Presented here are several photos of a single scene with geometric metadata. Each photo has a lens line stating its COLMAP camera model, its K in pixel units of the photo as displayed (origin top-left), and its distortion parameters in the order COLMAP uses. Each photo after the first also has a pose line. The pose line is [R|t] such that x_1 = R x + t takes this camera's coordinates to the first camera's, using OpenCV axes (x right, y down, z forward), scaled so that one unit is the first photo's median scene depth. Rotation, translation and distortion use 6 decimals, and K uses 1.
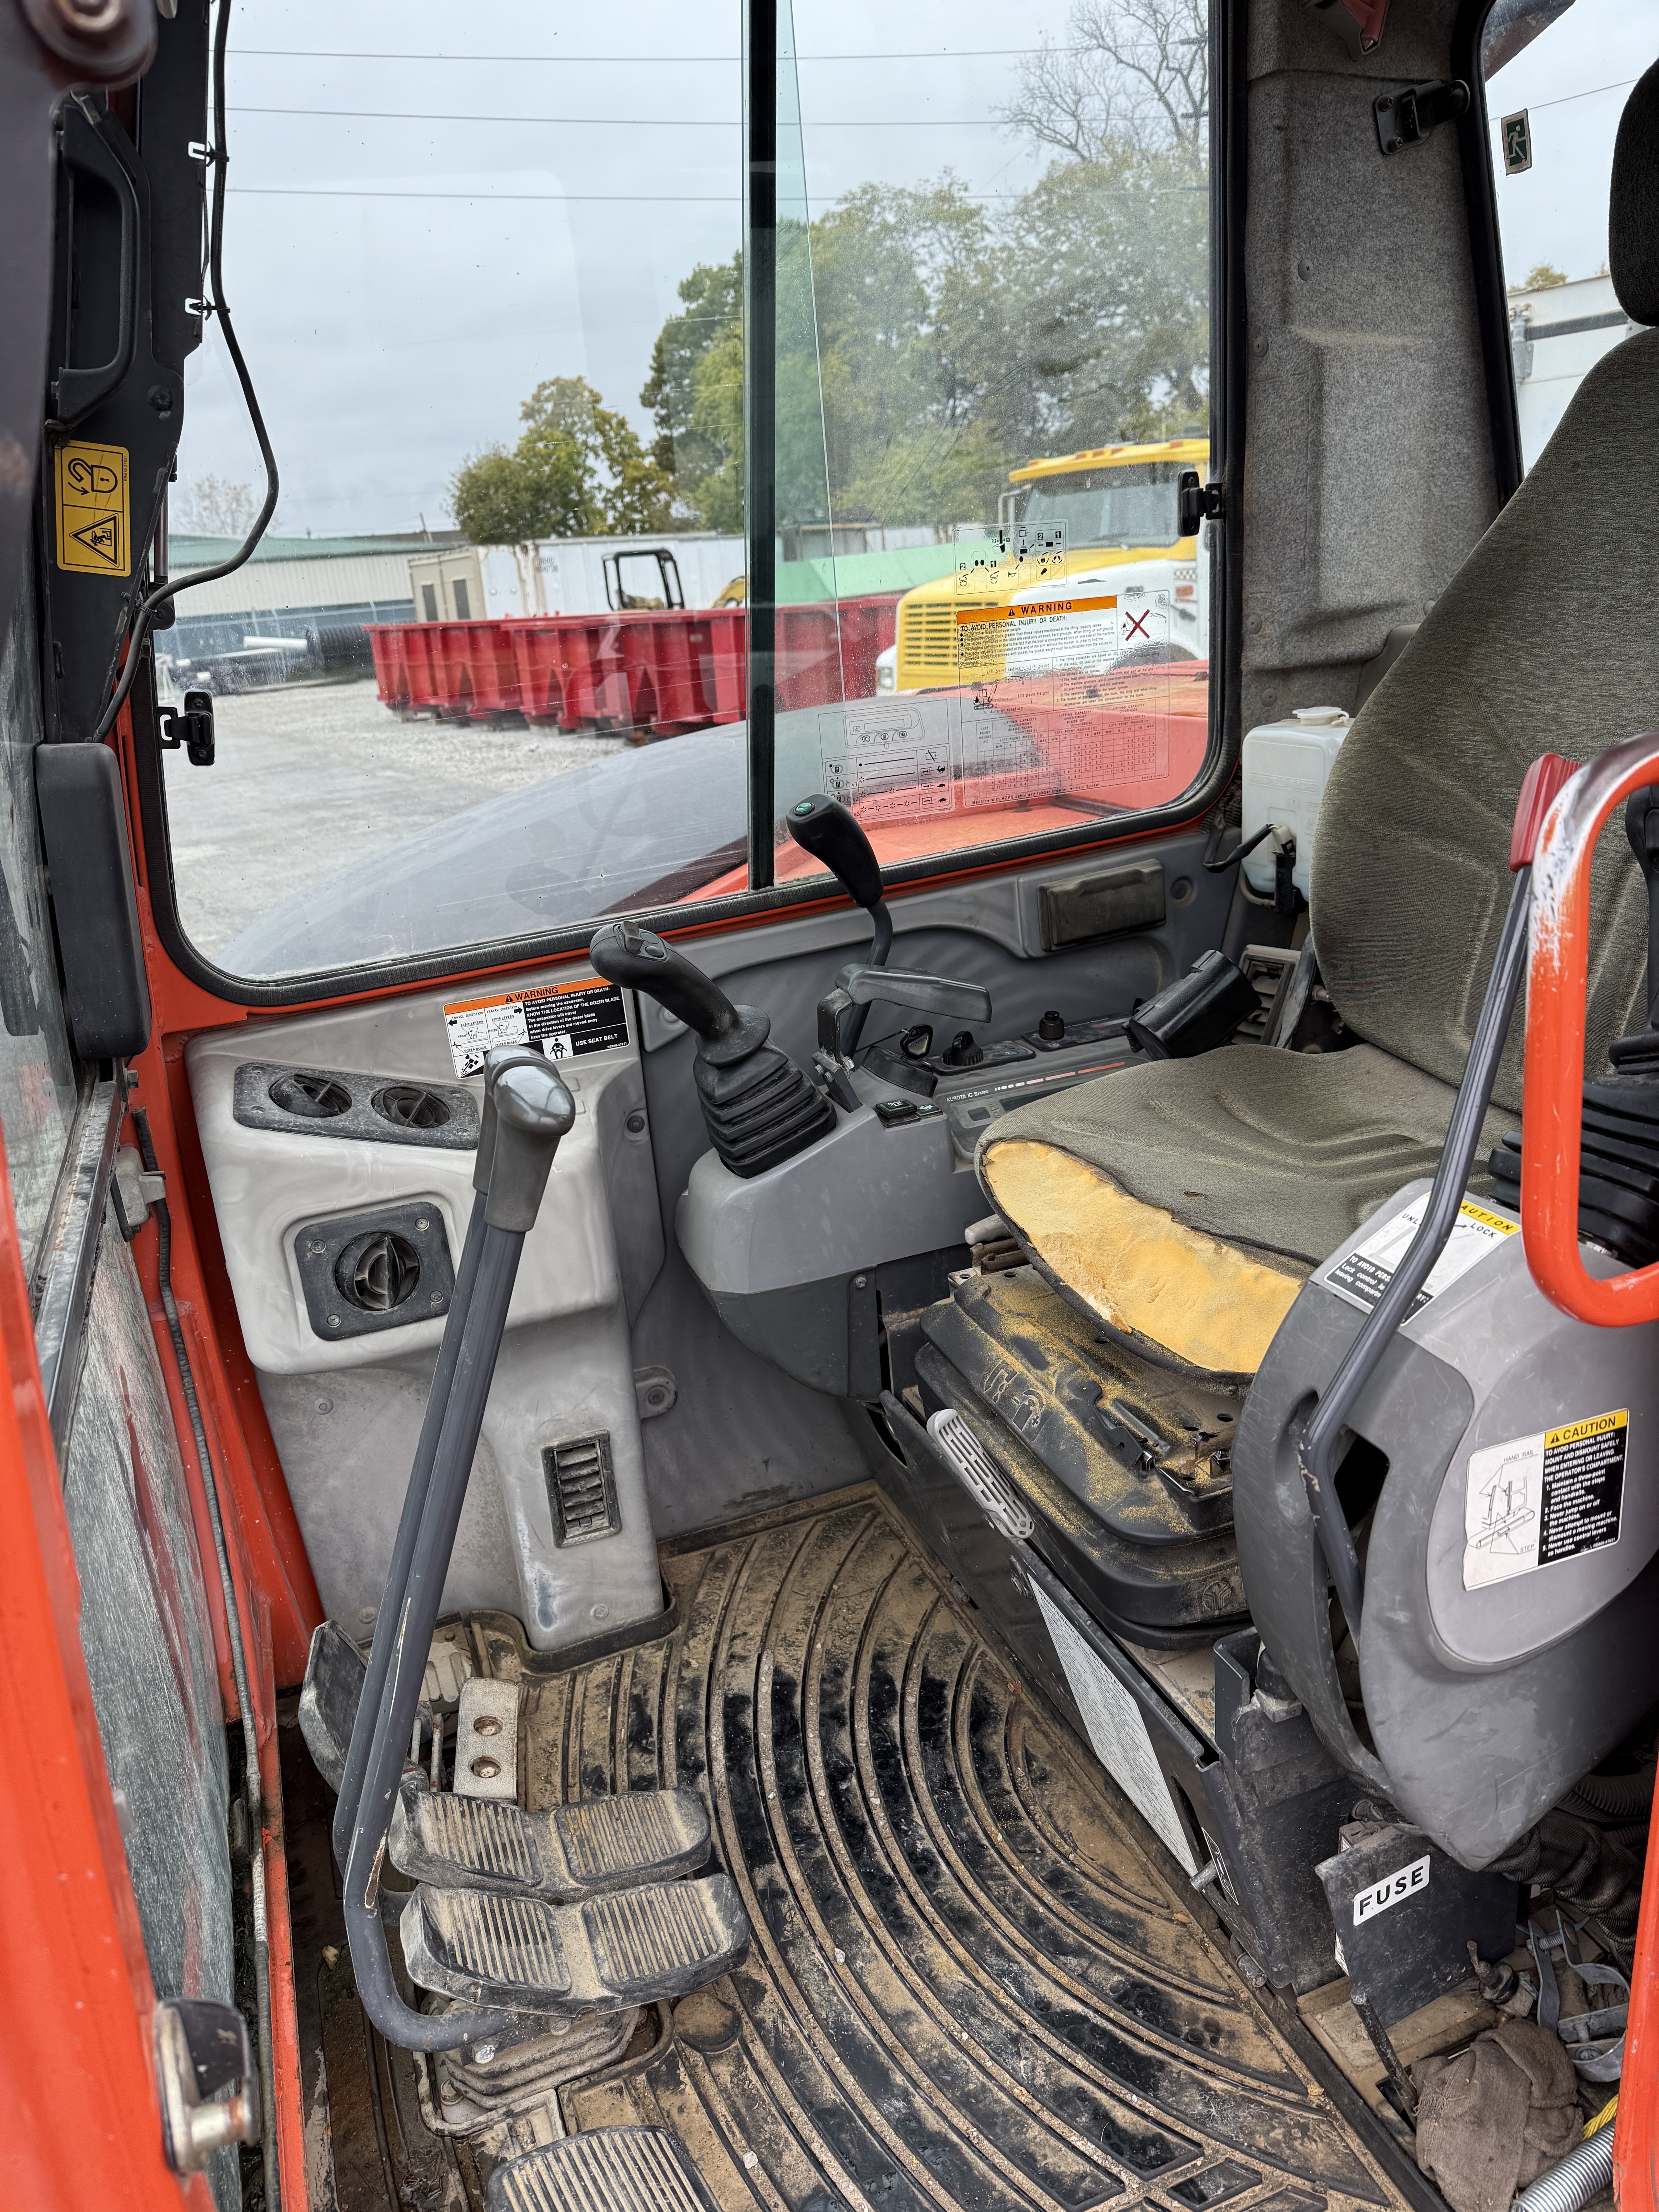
lens RADIAL K [[1564.8, 0, 842.9], [0, 1564.8, 1103.3], [0, 0, 1]] dist [0.032768, -0.037757]
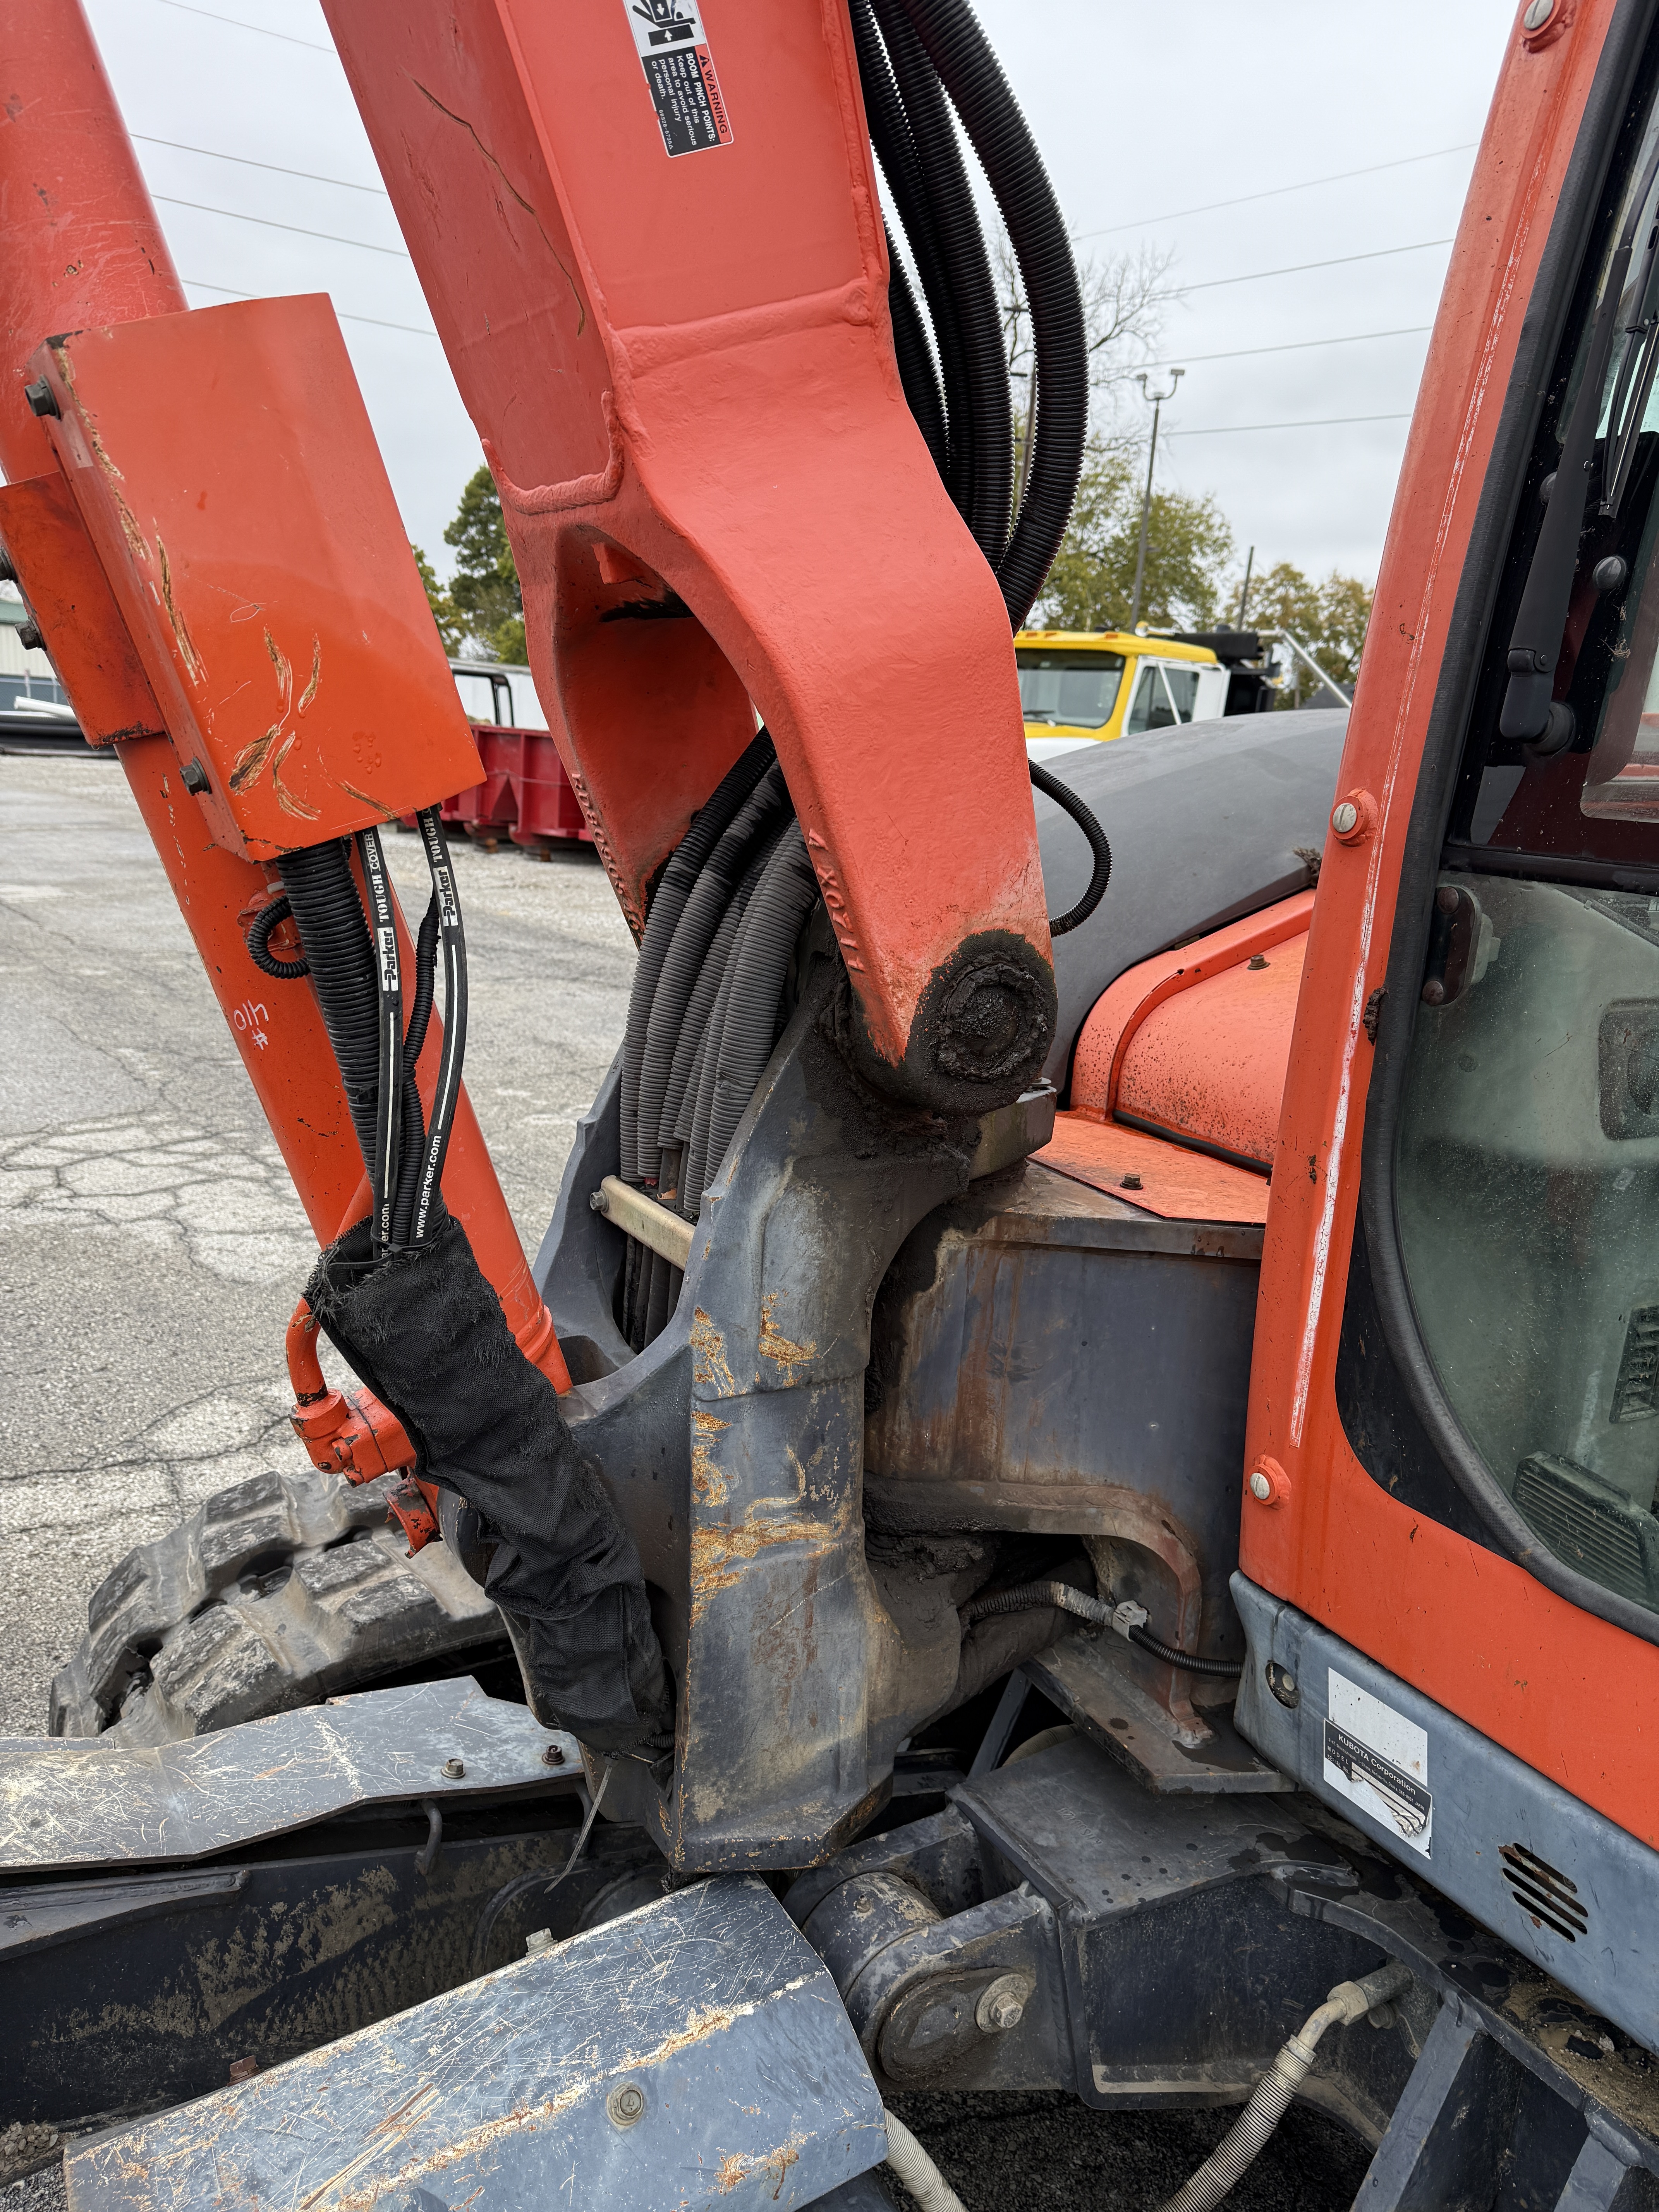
lens RADIAL K [[1564.8, 0, 843.0], [0, 1564.8, 1117.6], [0, 0, 1]] dist [0.032768, -0.037757]
pose [[0.978775, 0.107902, 0.174232, -0.862014], [-0.090230, 0.990224, -0.106369, 0.256253], [-0.184007, 0.088390, 0.978943, 0.143828]]
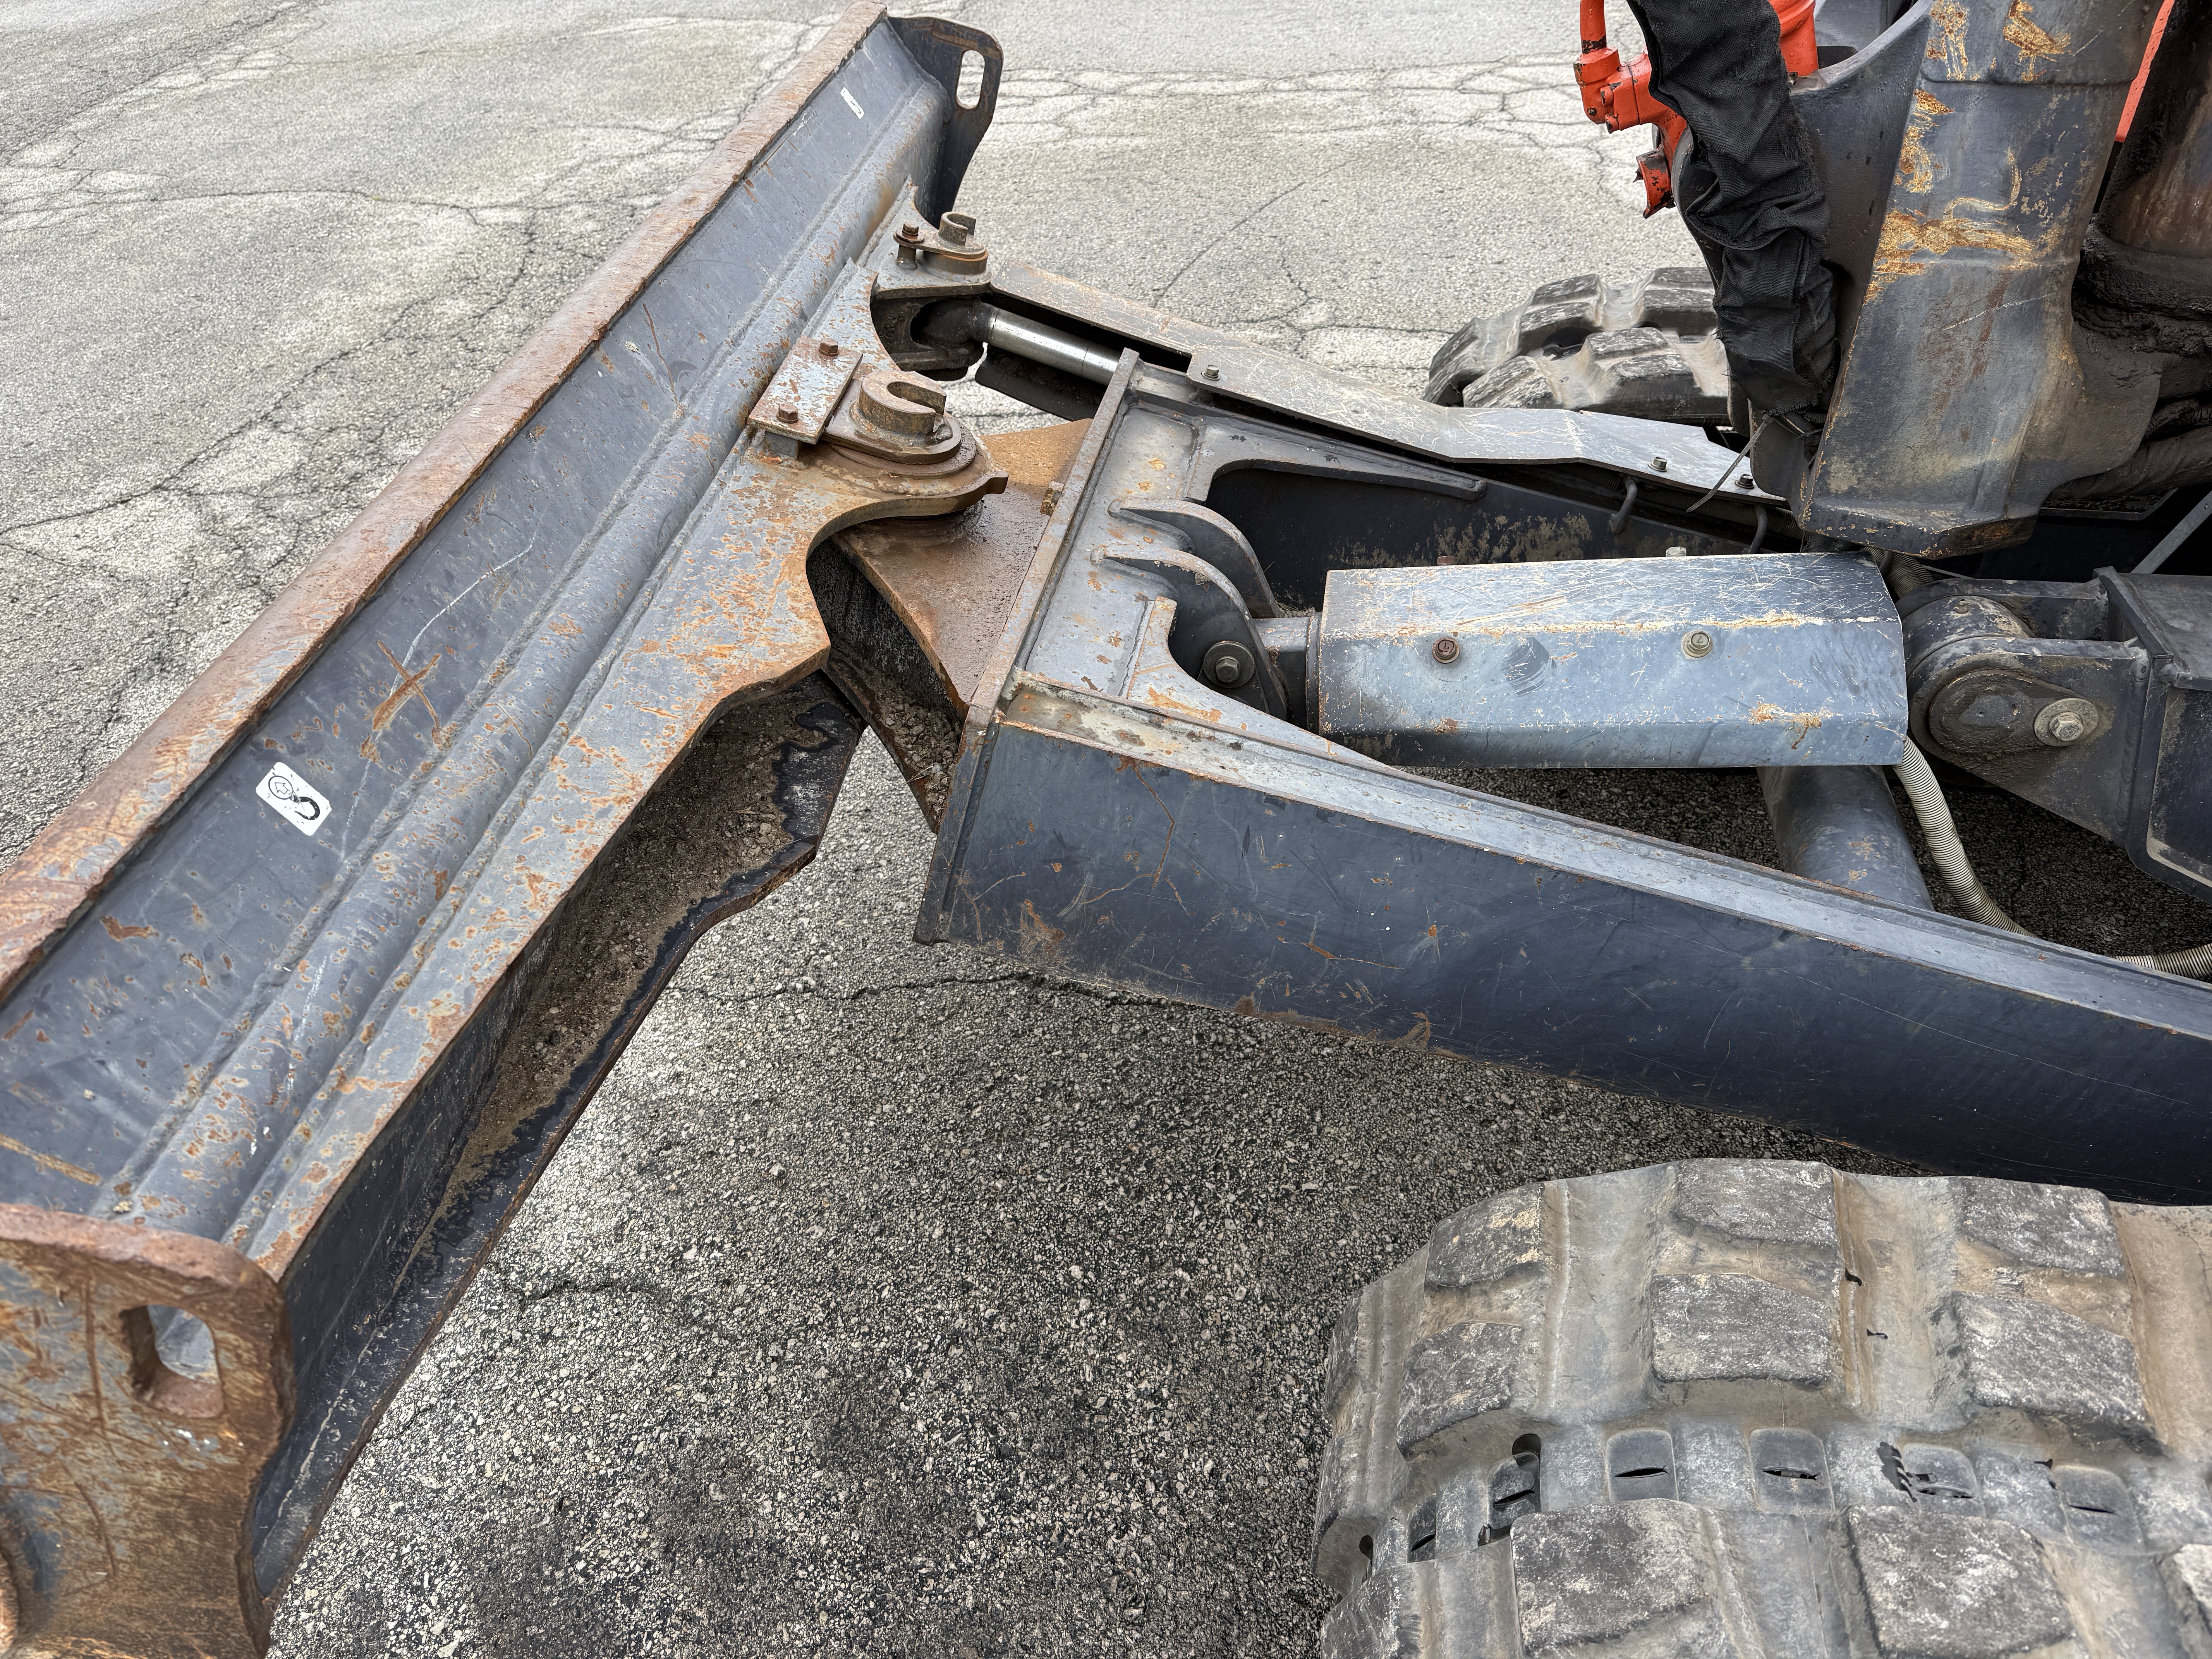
lens RADIAL K [[1564.8, 0, 1097.0], [0, 1564.8, 827.0], [0, 0, 1]] dist [0.032768, -0.037757]
pose [[0.842648, 0.374792, -0.386619, -0.661434], [-0.216964, 0.893464, 0.393254, 0.459411], [0.492819, -0.247492, 0.834193, -0.122312]]
